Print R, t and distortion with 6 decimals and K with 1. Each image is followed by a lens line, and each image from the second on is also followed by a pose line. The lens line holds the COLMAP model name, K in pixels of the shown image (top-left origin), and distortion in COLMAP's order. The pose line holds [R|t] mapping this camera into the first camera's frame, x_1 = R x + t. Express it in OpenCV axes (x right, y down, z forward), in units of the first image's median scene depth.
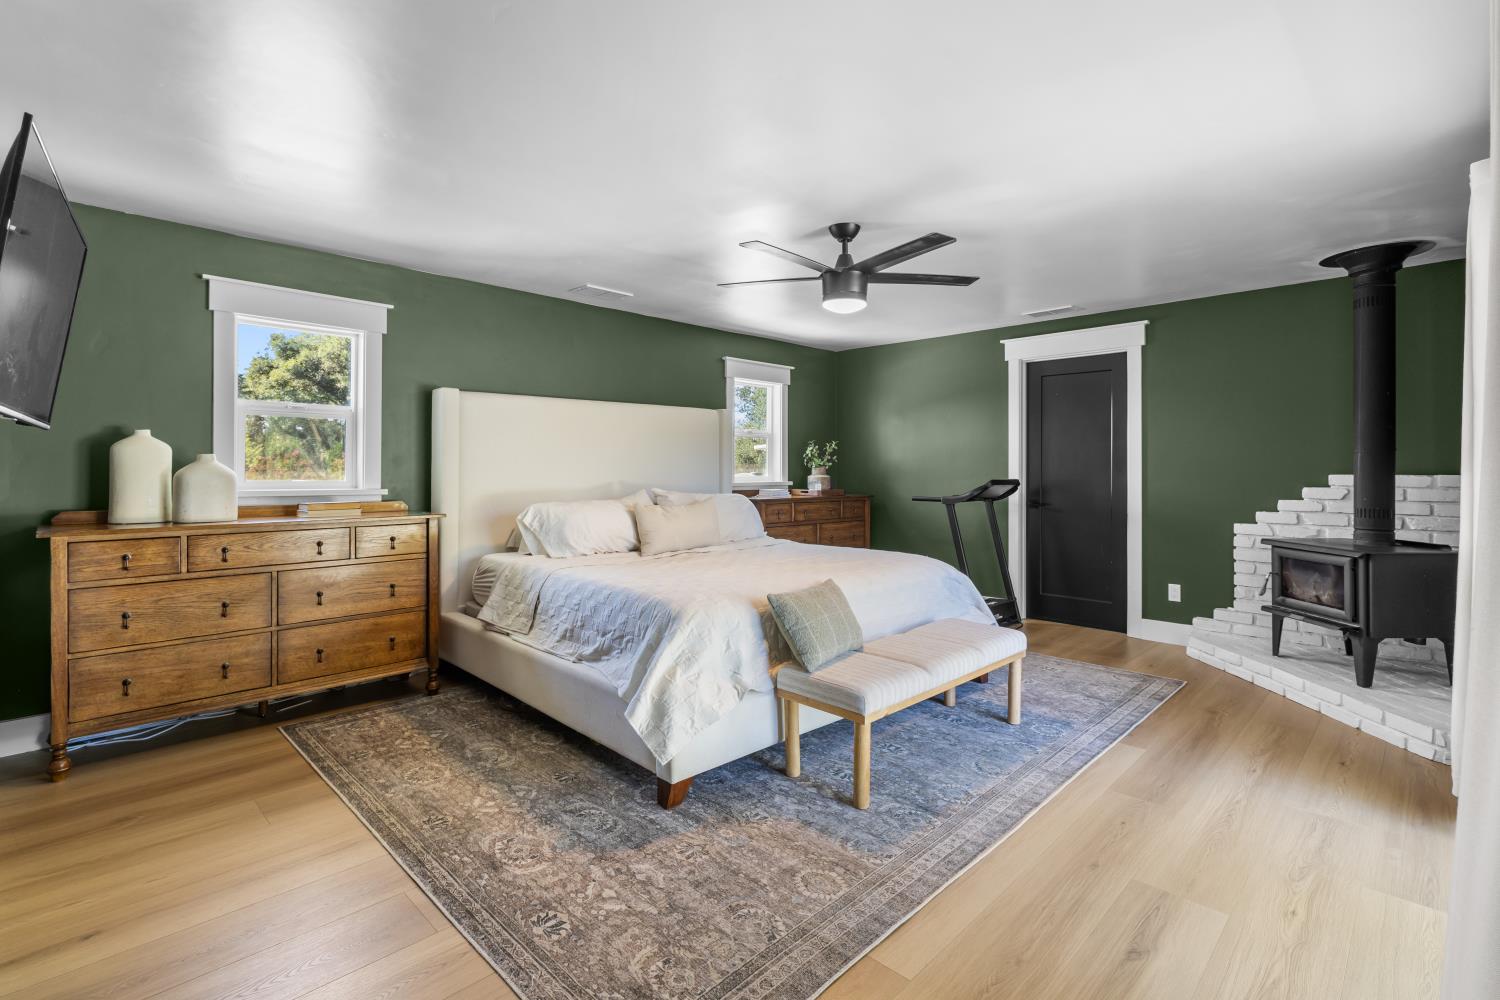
lens RADIAL K [[696.9, 0, 751.7], [0, 696.9, 468.2], [0, 0, 1]] dist [0.000505, -0.000166]
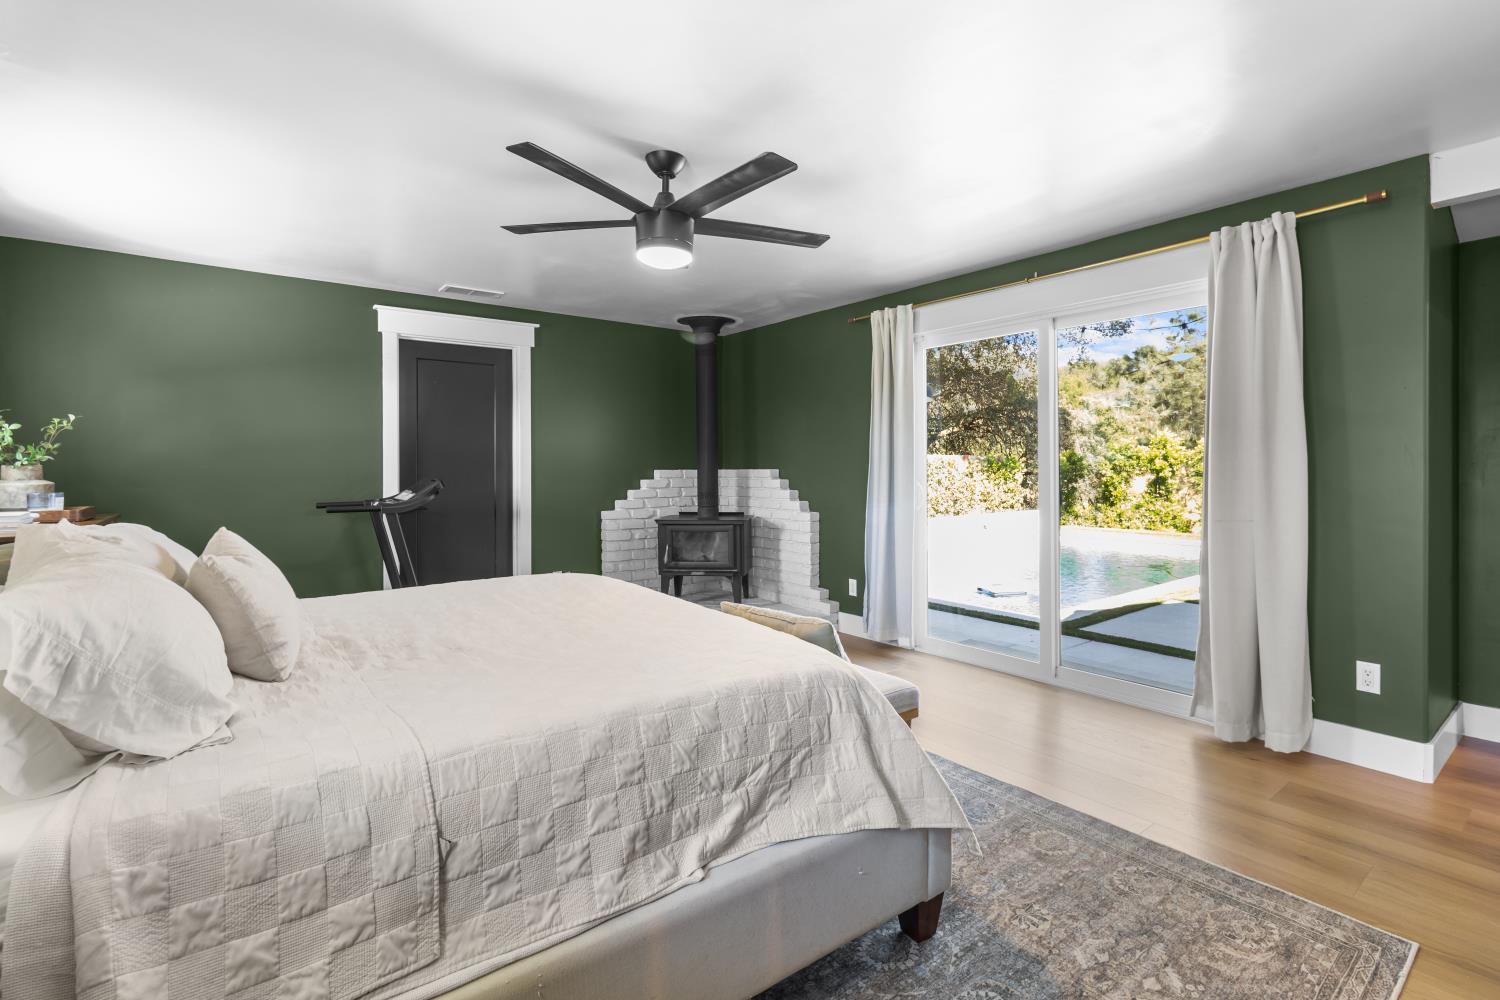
lens RADIAL K [[696.9, 0, 751.7], [0, 696.9, 468.2], [0, 0, 1]] dist [0.000505, -0.000166]
pose [[0.125834, -0.004462, 0.992041, -0.687530], [0.001933, 0.999989, 0.004253, 0.000506], [-0.992049, 0.001383, 0.125841, 0.873111]]
